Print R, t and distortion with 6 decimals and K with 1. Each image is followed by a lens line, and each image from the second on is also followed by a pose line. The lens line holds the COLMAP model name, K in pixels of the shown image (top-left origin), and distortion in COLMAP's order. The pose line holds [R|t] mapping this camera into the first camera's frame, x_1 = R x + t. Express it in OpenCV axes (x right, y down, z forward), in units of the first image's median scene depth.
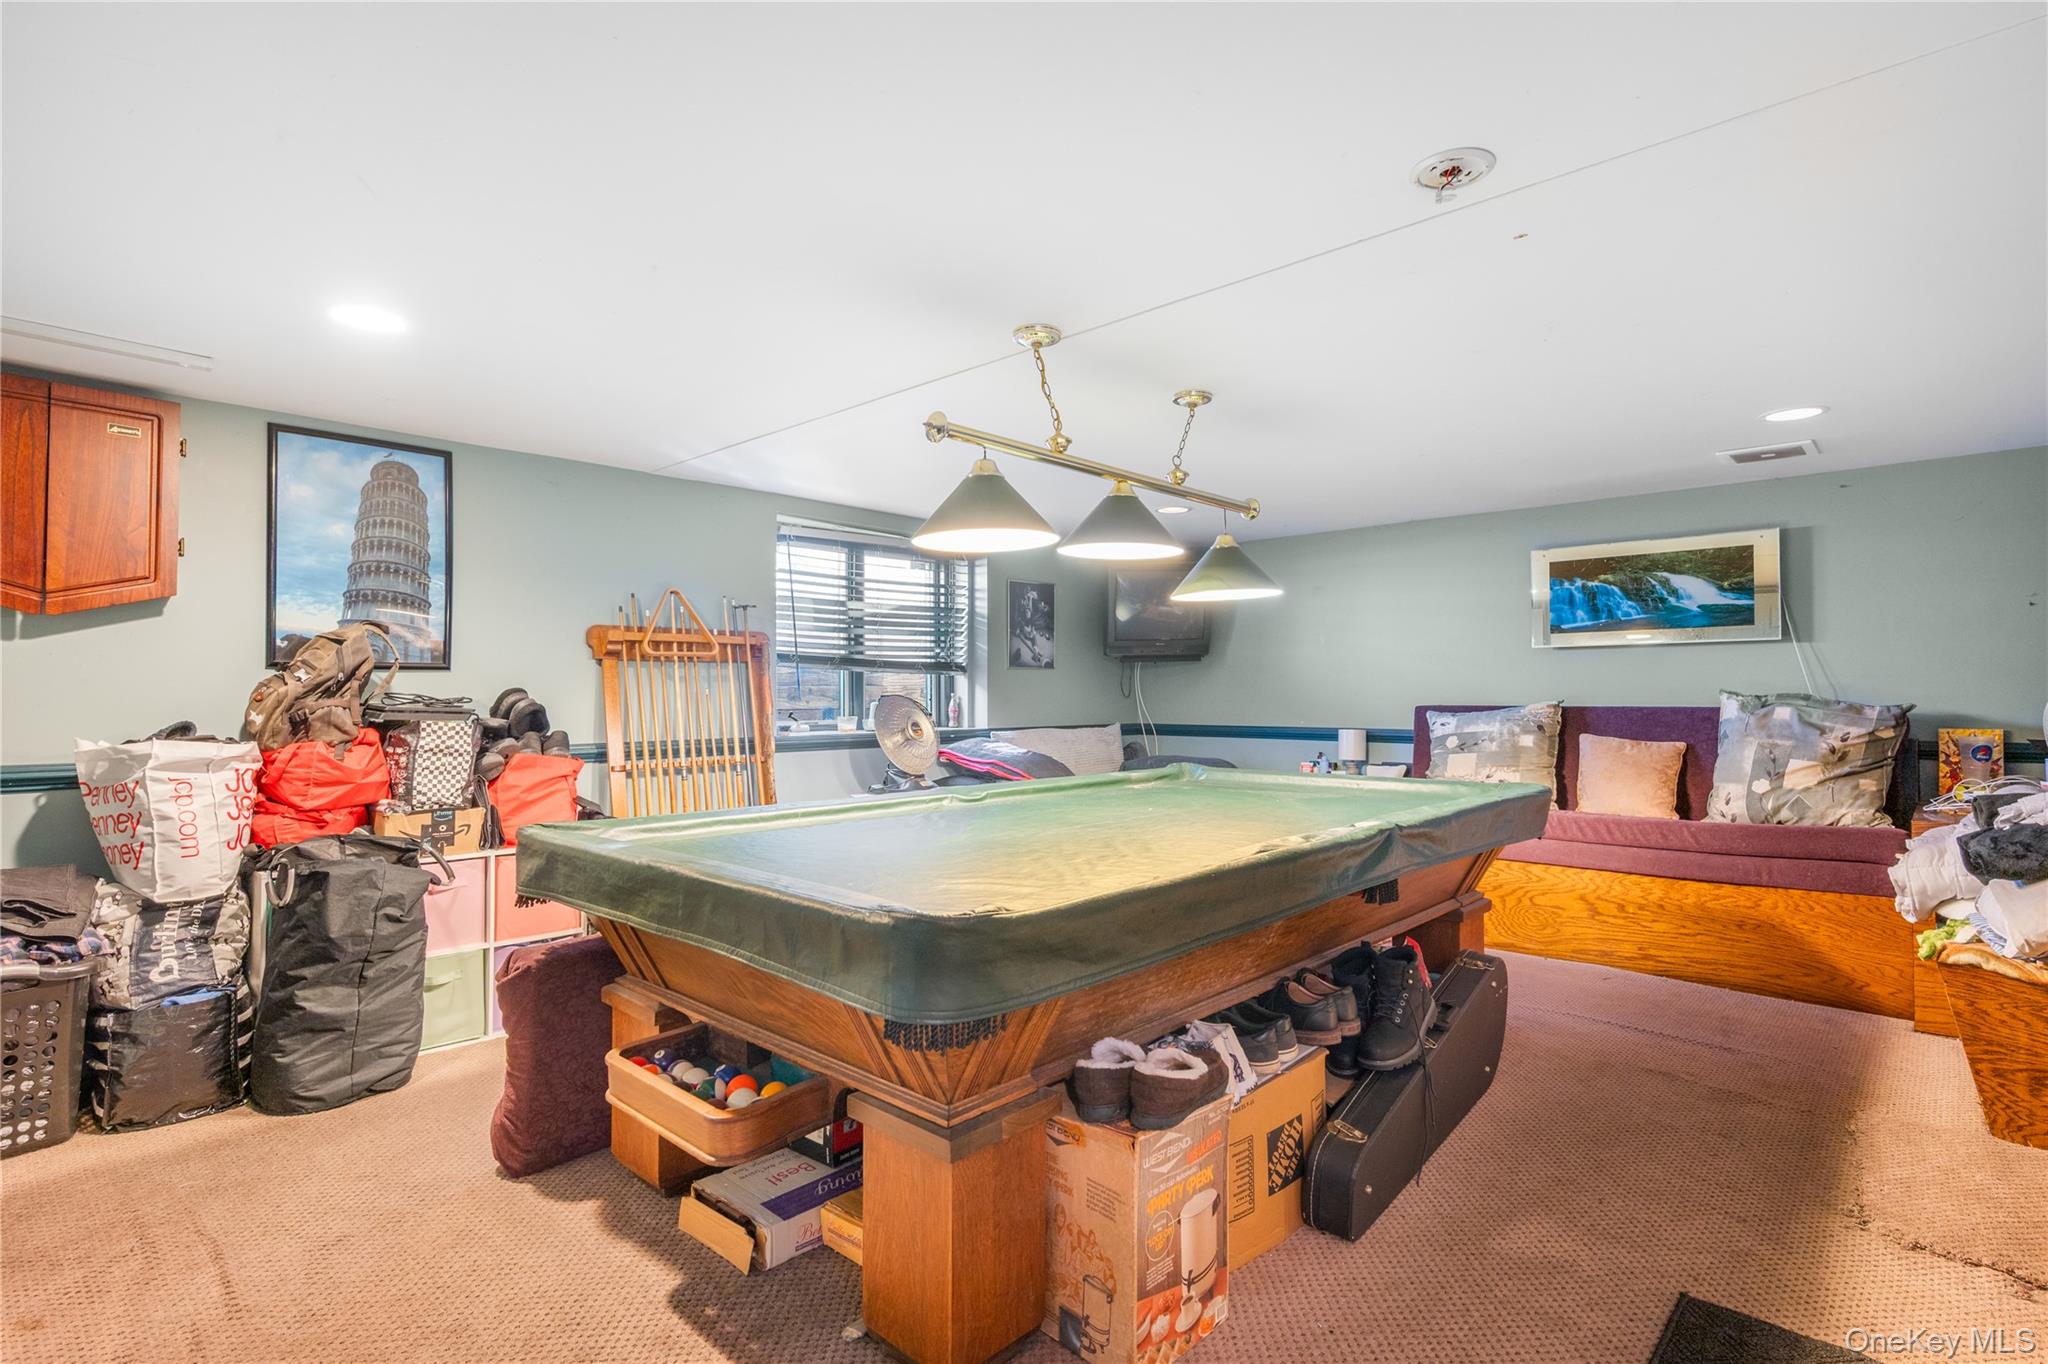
lens RADIAL K [[987.2, 0, 1024.0], [0, 987.2, 682.0], [0, 0, 1]] dist [-0.000997, -0.000156]
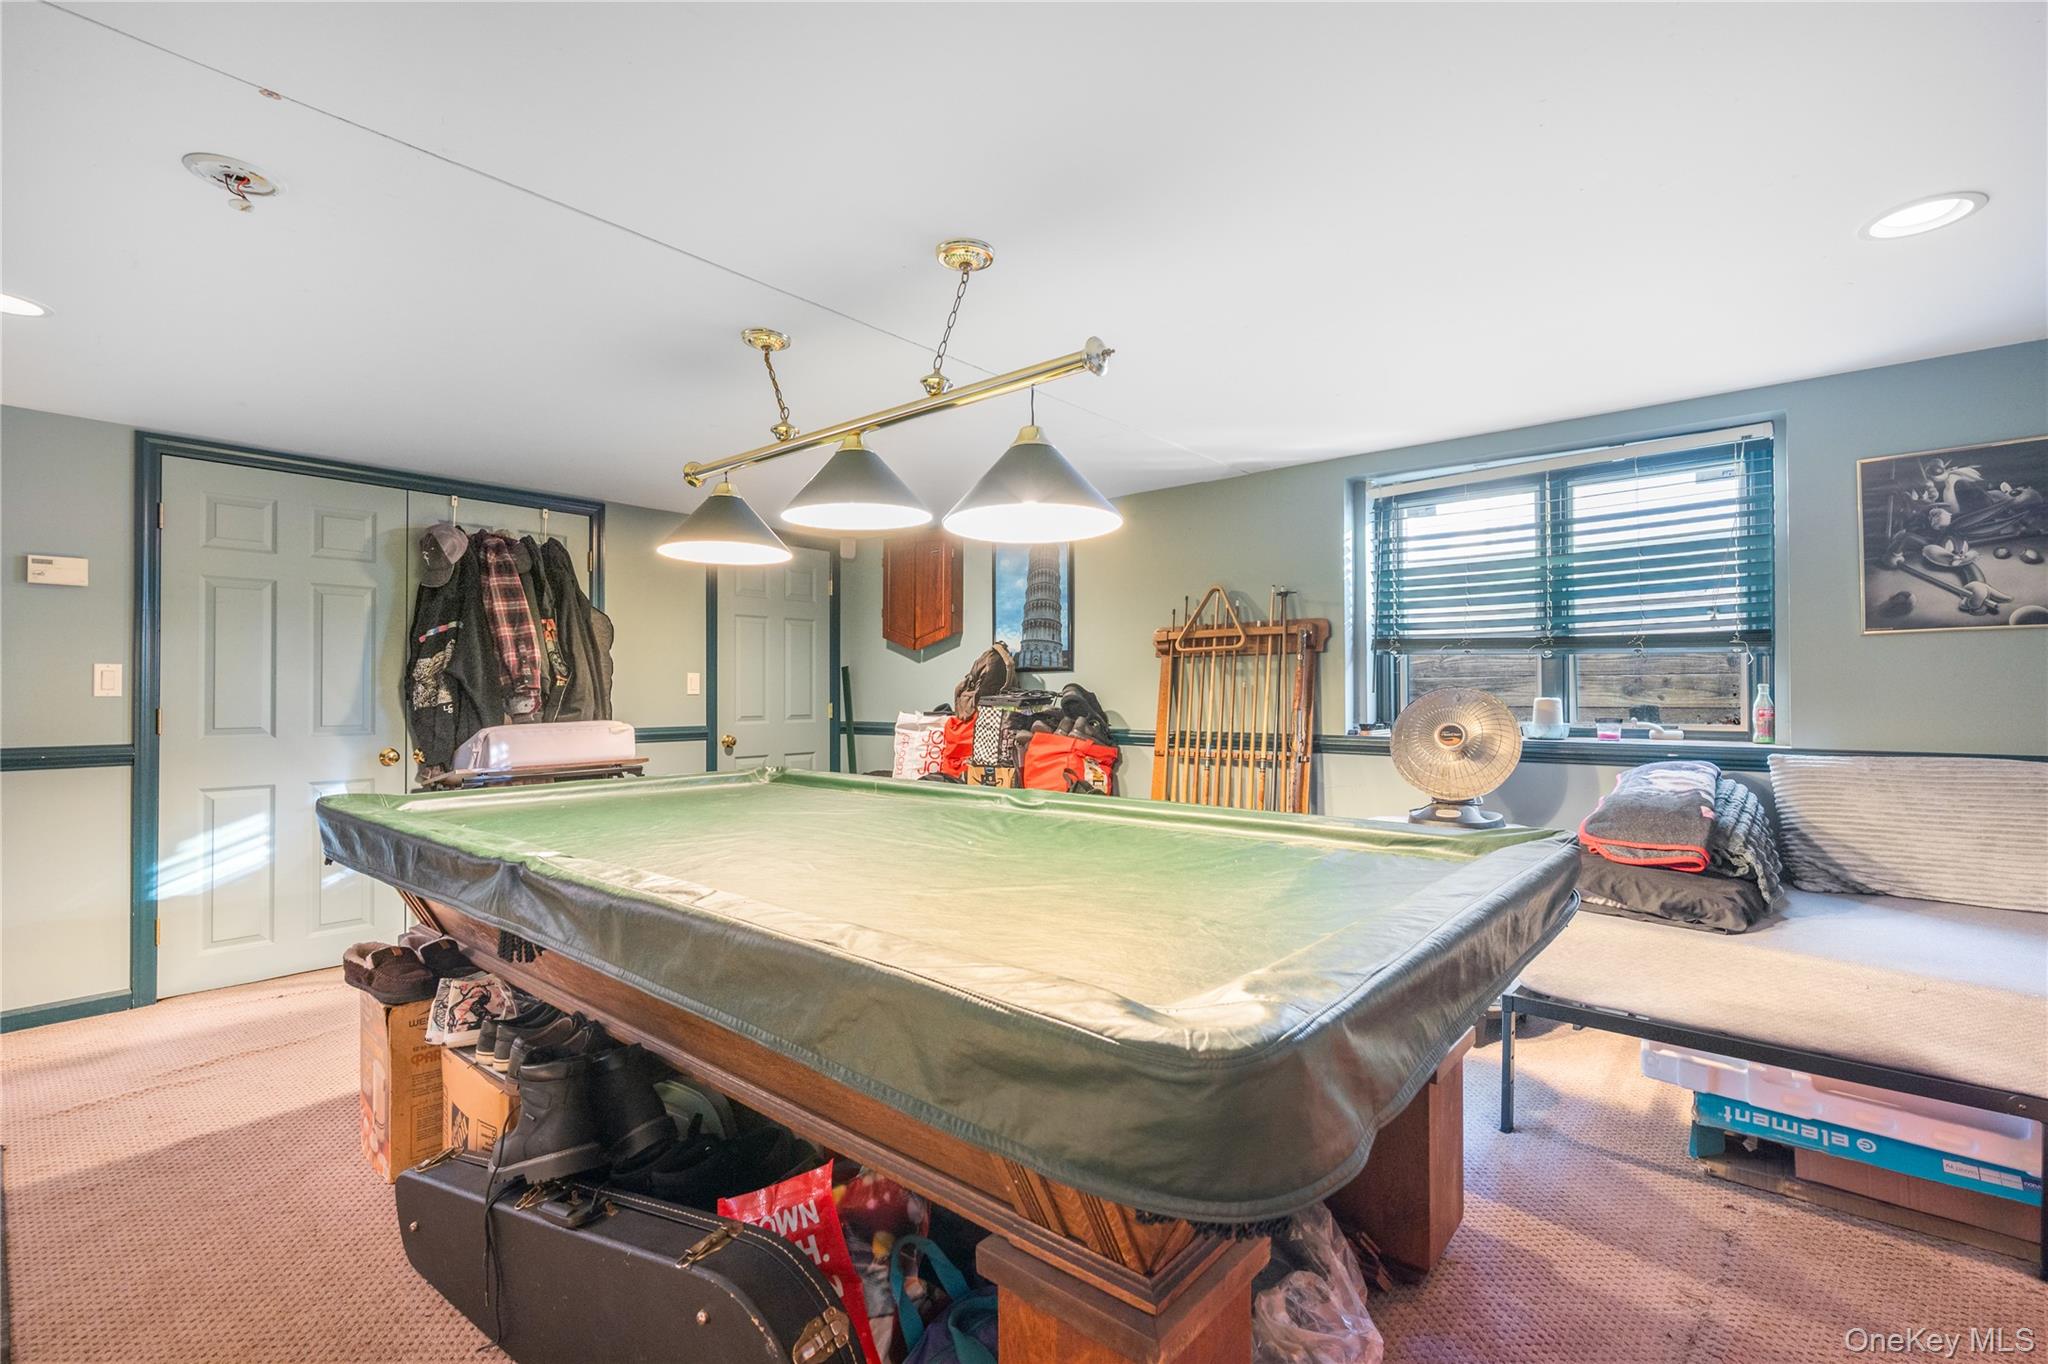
lens RADIAL K [[912.7, 0, 1024.0], [0, 912.7, 682.0], [0, 0, 1]] dist [-0.011937, -0.000283]
pose [[0.036833, -0.007025, -0.999297, 0.598767], [0.016212, 0.999848, -0.006431, 0.009425], [0.999190, -0.015963, 0.036941, 0.758664]]
